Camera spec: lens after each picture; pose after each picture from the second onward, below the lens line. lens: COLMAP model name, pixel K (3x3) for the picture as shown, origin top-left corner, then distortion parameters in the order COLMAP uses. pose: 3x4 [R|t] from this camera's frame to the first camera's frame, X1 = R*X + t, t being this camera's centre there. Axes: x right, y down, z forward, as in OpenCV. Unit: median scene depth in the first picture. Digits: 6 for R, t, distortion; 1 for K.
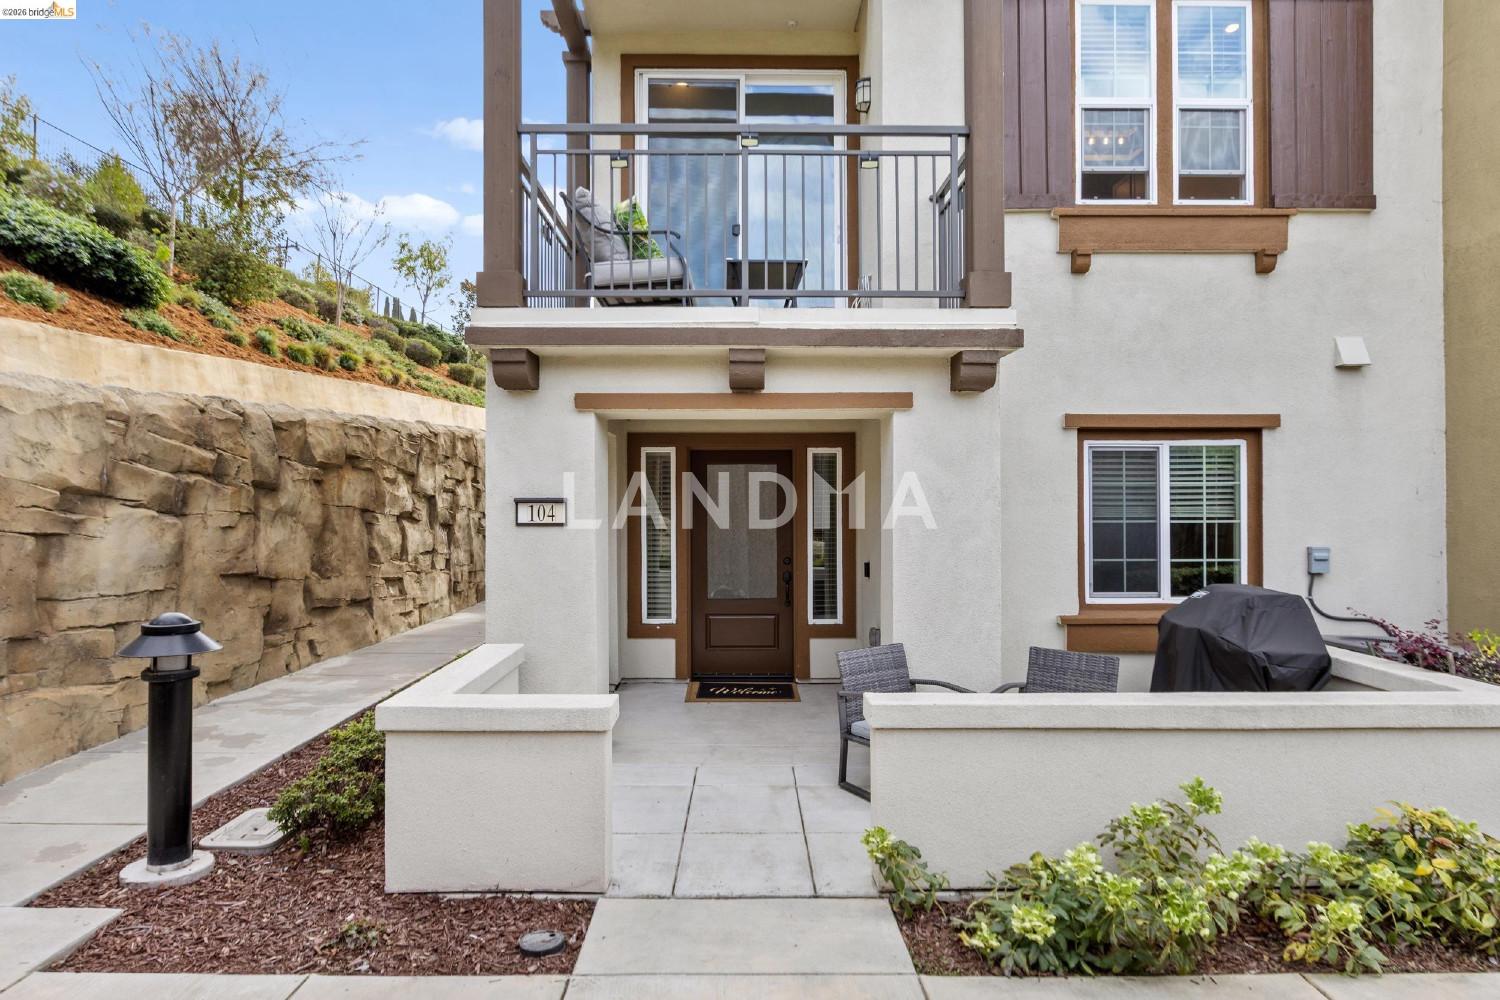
lens RADIAL K [[872.0, 0, 747.6], [0, 872.0, 499.3], [0, 0, 1]] dist [0.009532, -0.000465]
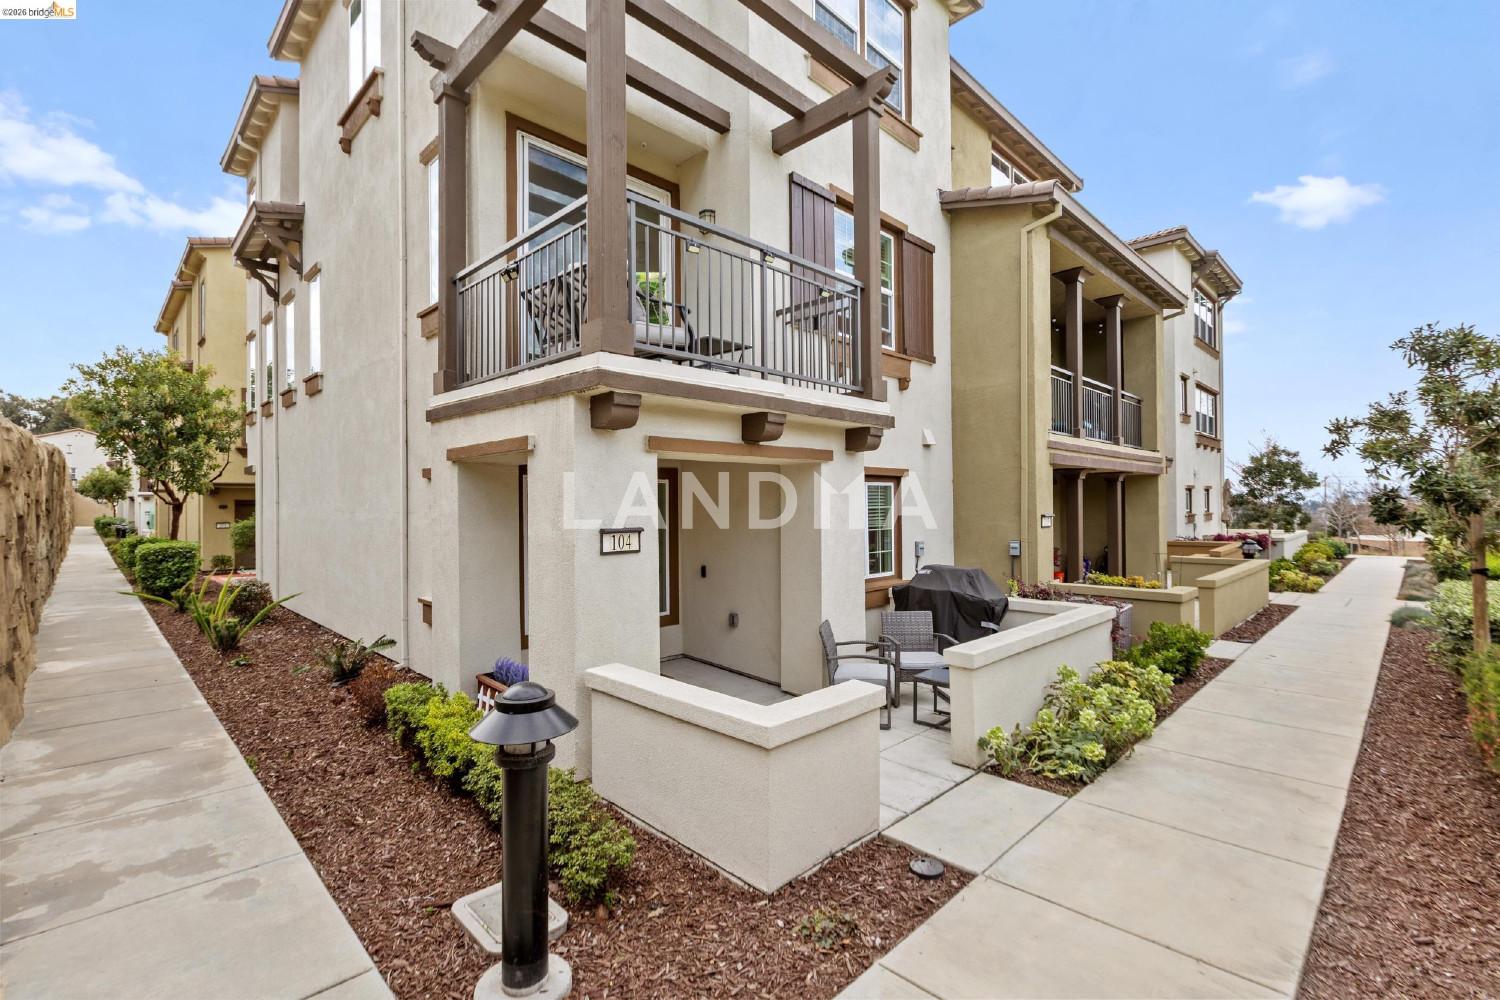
lens RADIAL K [[665.4, 0, 755.1], [0, 665.4, 503.1], [0, 0, 1]] dist [-0.004114, 0.000849]
pose [[0.718857, -0.001158, 0.695157, -0.597421], [0.002861, 0.999995, -0.001292, -0.027162], [-0.695152, 0.002917, 0.718857, 0.237210]]
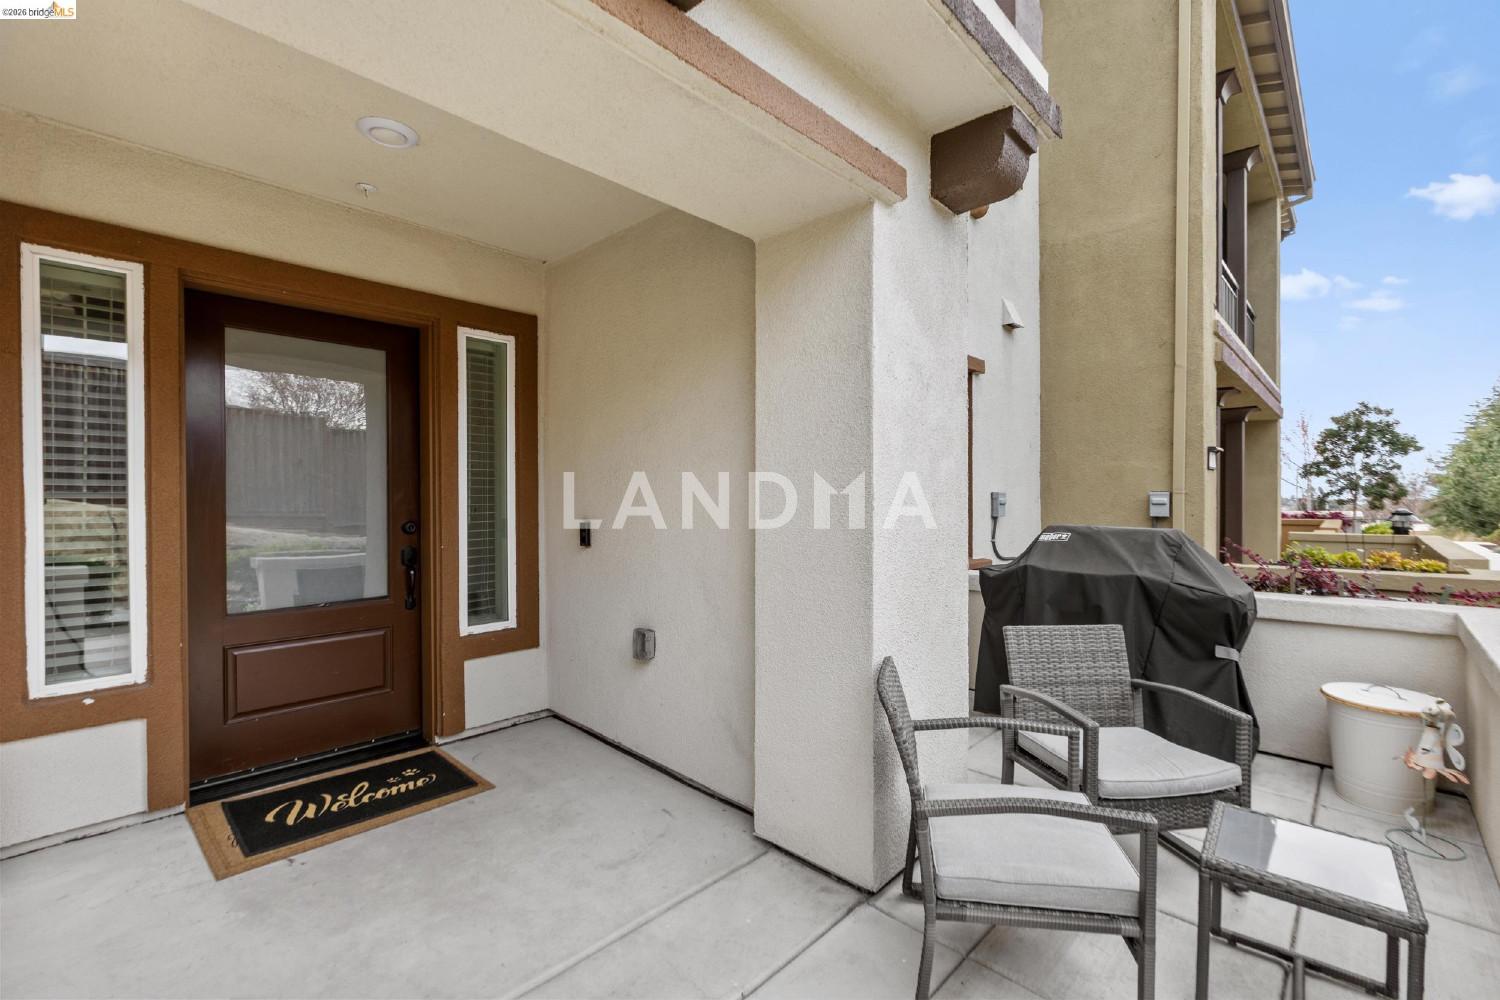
lens RADIAL K [[665.4, 0, 759.8], [0, 665.4, 497.5], [0, 0, 1]] dist [-0.004114, 0.000849]
pose [[0.685651, -0.000531, 0.727931, -0.135894], [-0.004824, 0.999974, 0.005273, 0.060294], [-0.727915, -0.007127, 0.685631, 0.681394]]
